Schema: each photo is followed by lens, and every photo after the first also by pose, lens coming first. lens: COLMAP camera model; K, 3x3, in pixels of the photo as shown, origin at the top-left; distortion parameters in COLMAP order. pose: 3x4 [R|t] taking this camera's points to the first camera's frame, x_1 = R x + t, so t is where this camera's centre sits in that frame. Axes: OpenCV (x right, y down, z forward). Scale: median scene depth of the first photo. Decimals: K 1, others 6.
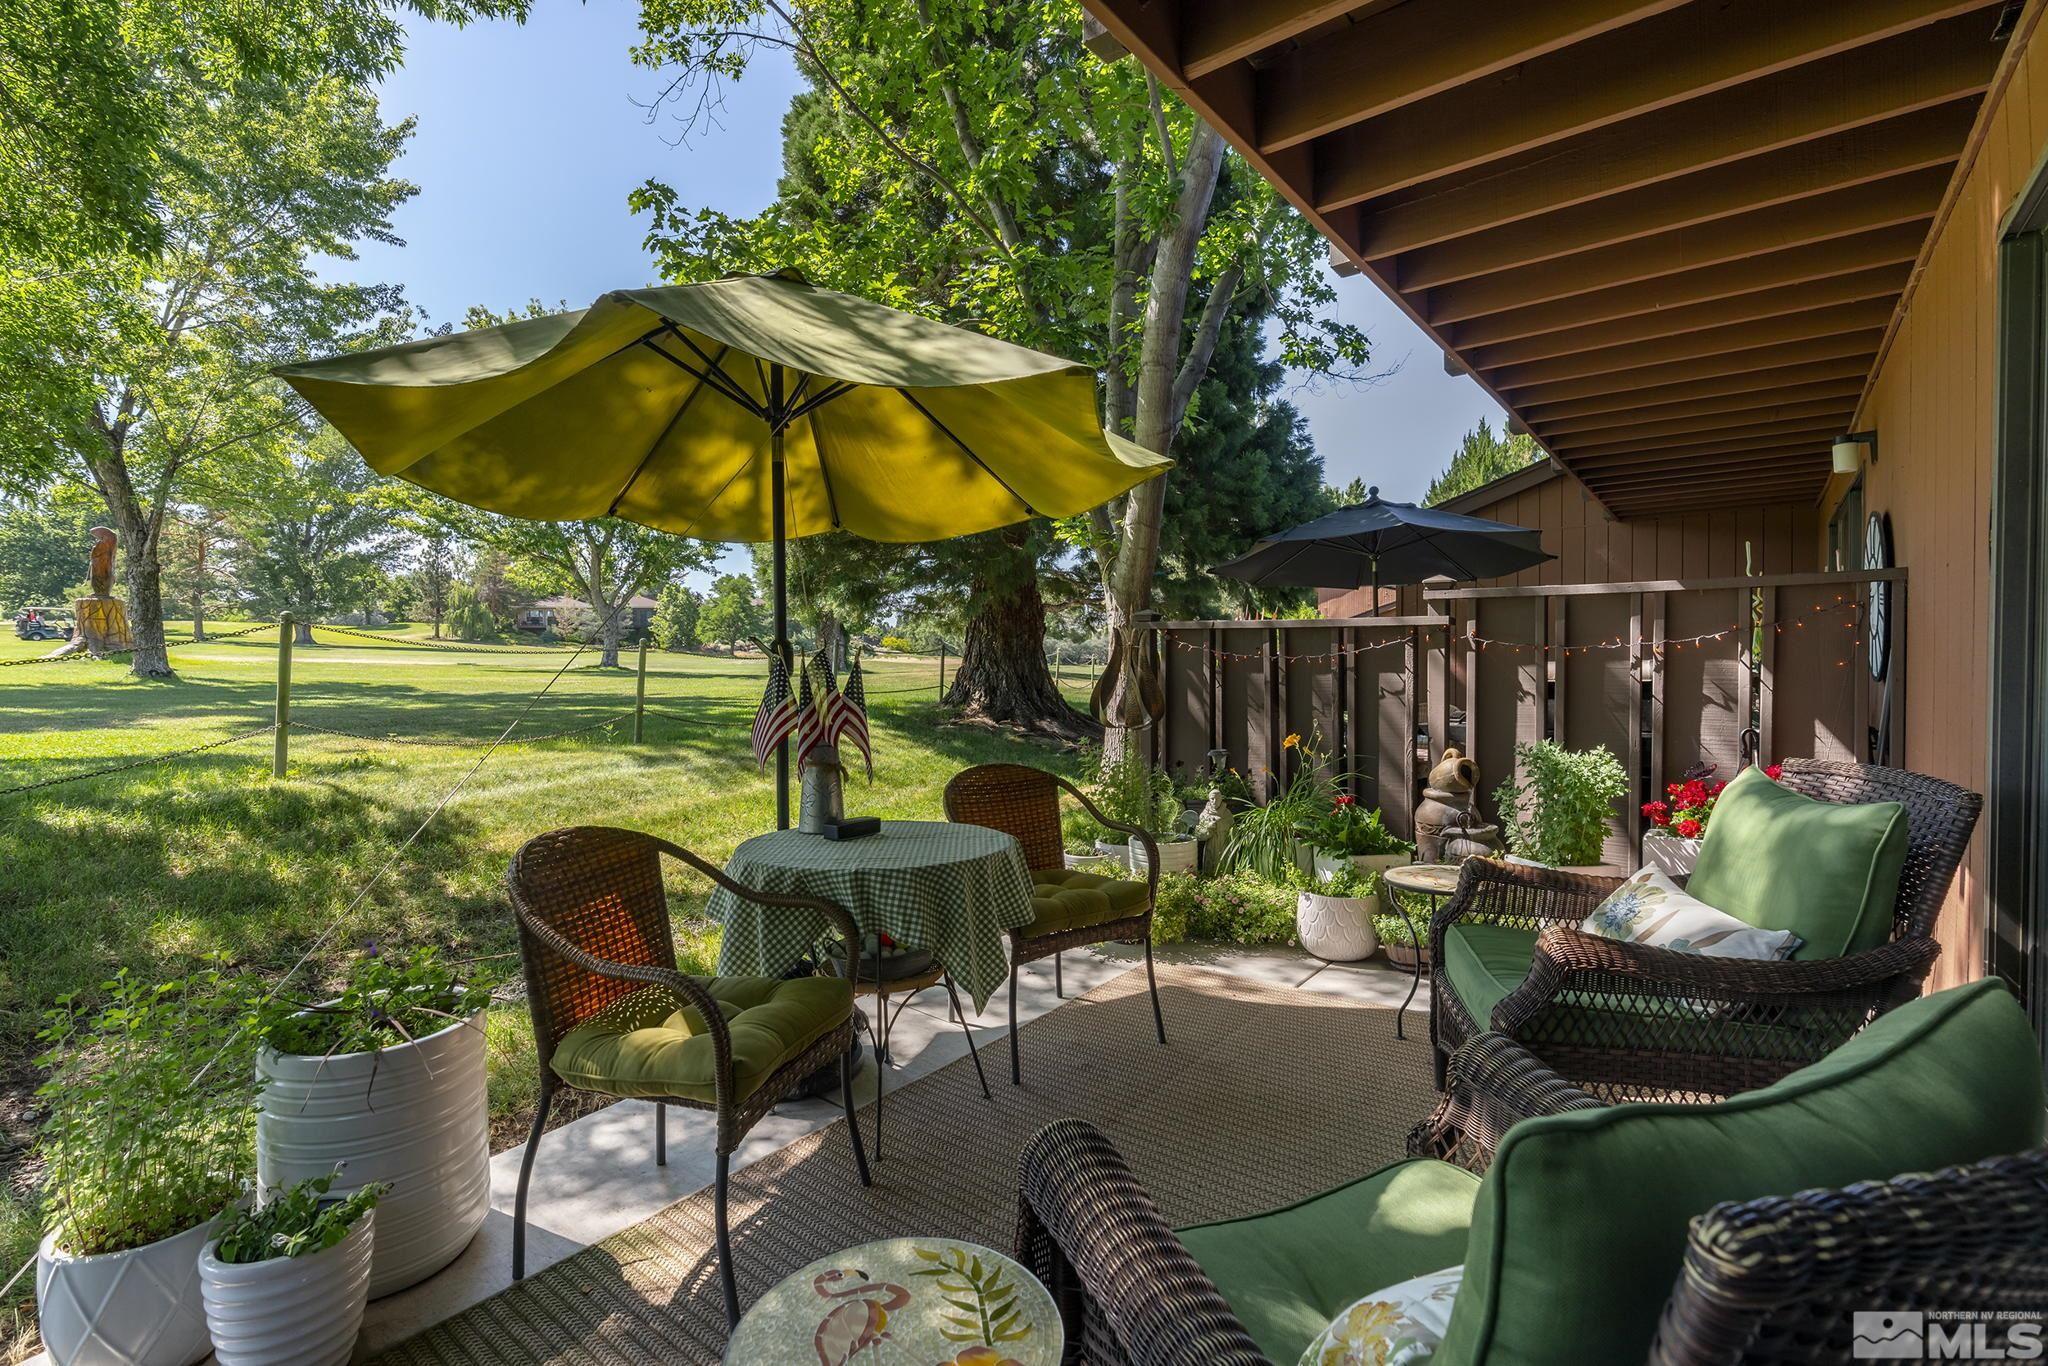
lens RADIAL K [[951.2, 0, 1022.7], [0, 951.2, 677.1], [0, 0, 1]] dist [-0.000916, 0.001814]
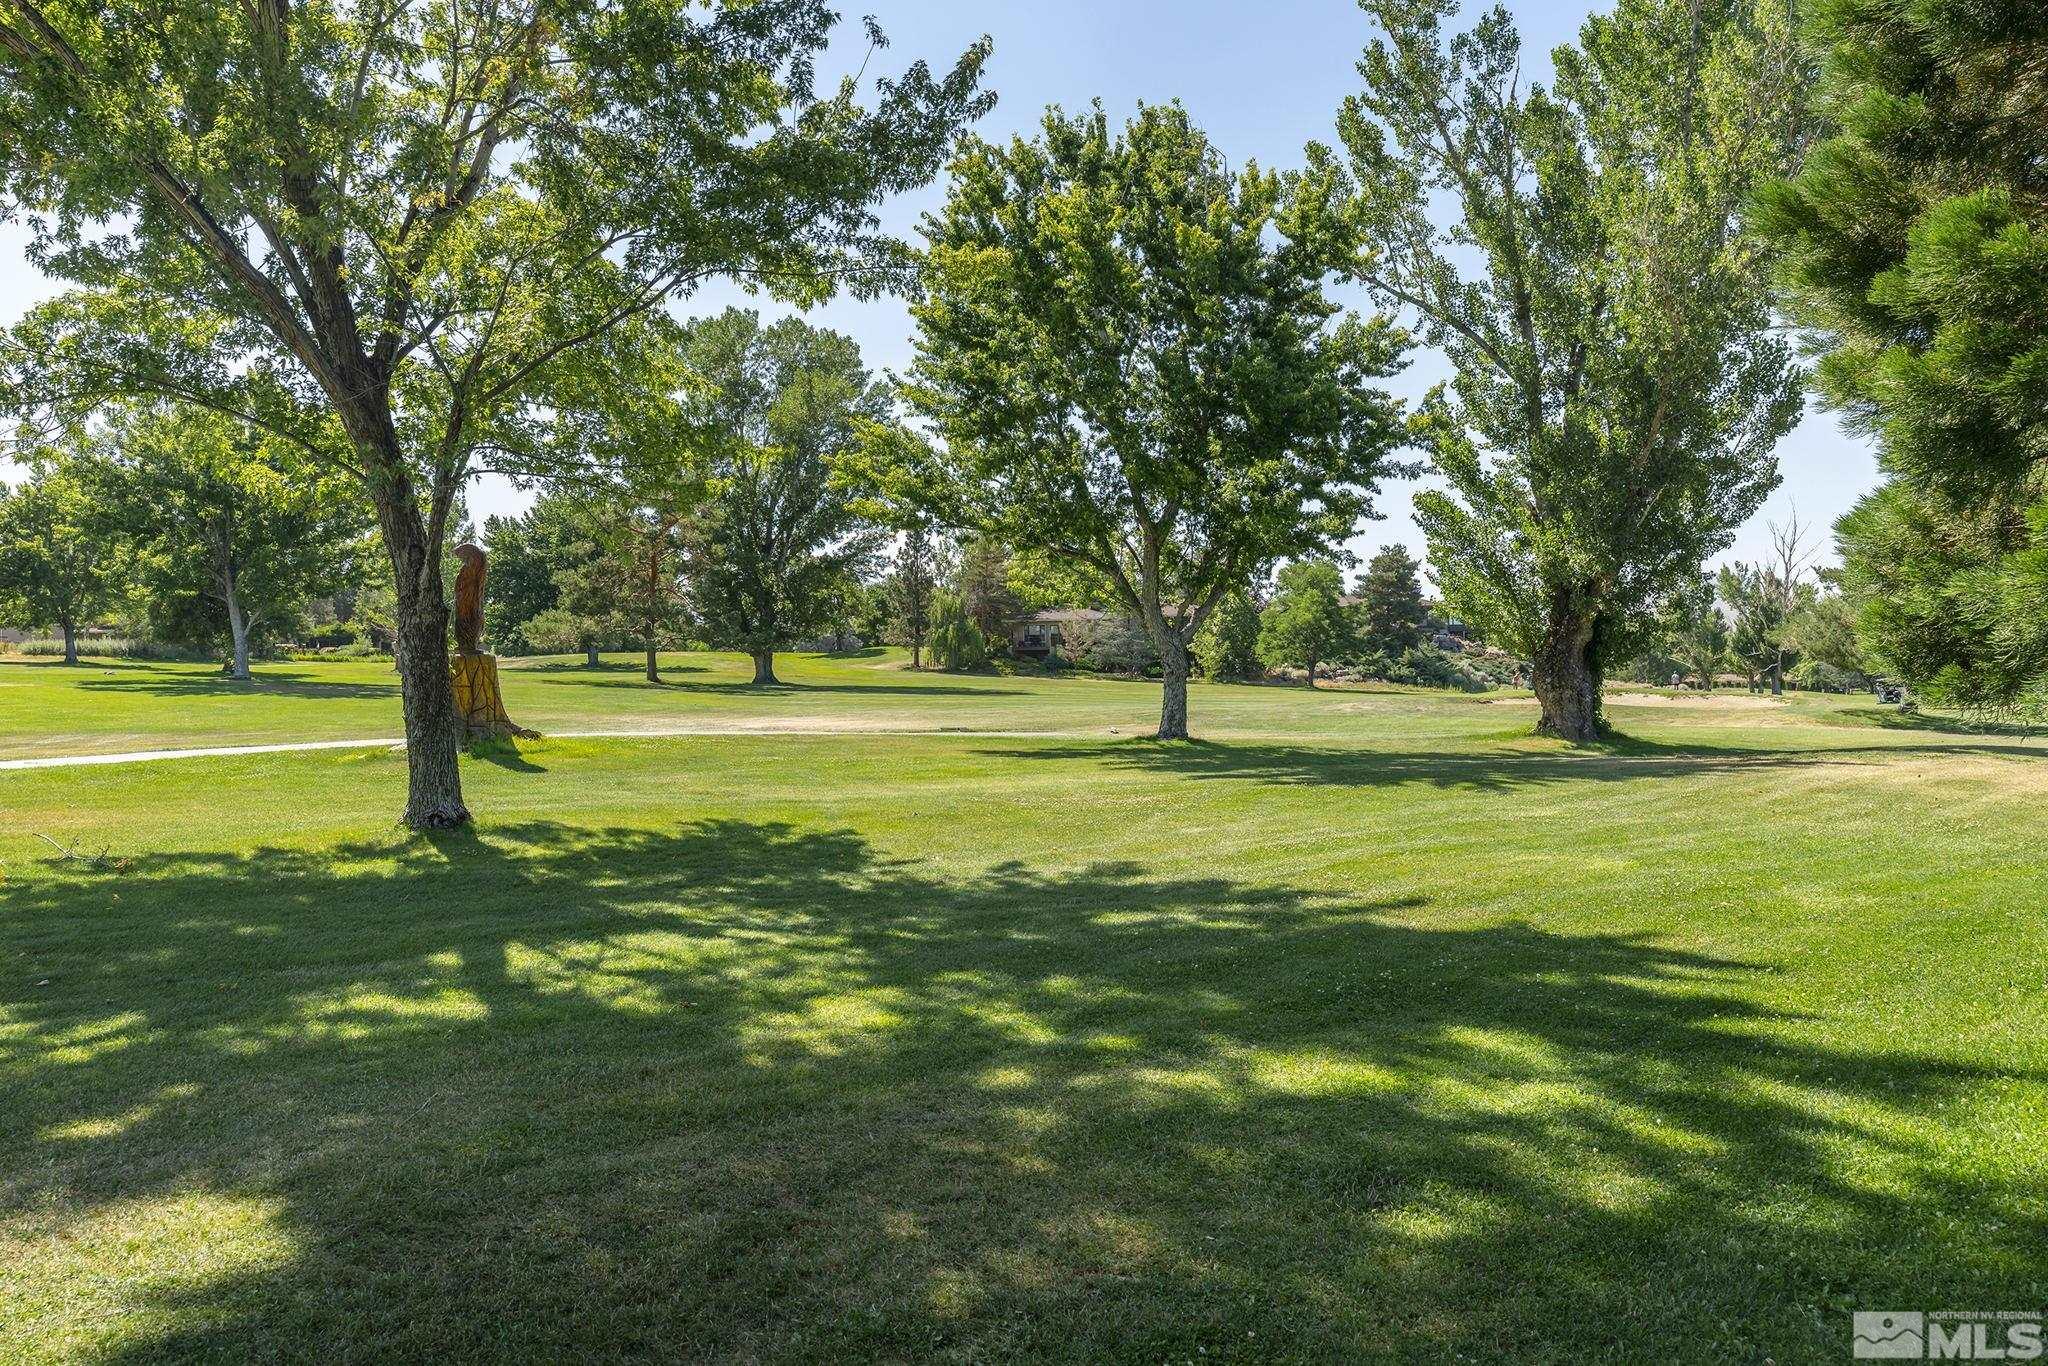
lens RADIAL K [[1438.1, 0, 1028.3], [0, 1438.1, 688.8], [0, 0, 1]] dist [-0.010492, -0.000106]
pose [[0.889229, -0.011505, -0.457318, -0.051332], [0.005183, 0.999873, -0.015077, -0.011815], [0.457433, 0.011037, 0.889176, 0.085942]]
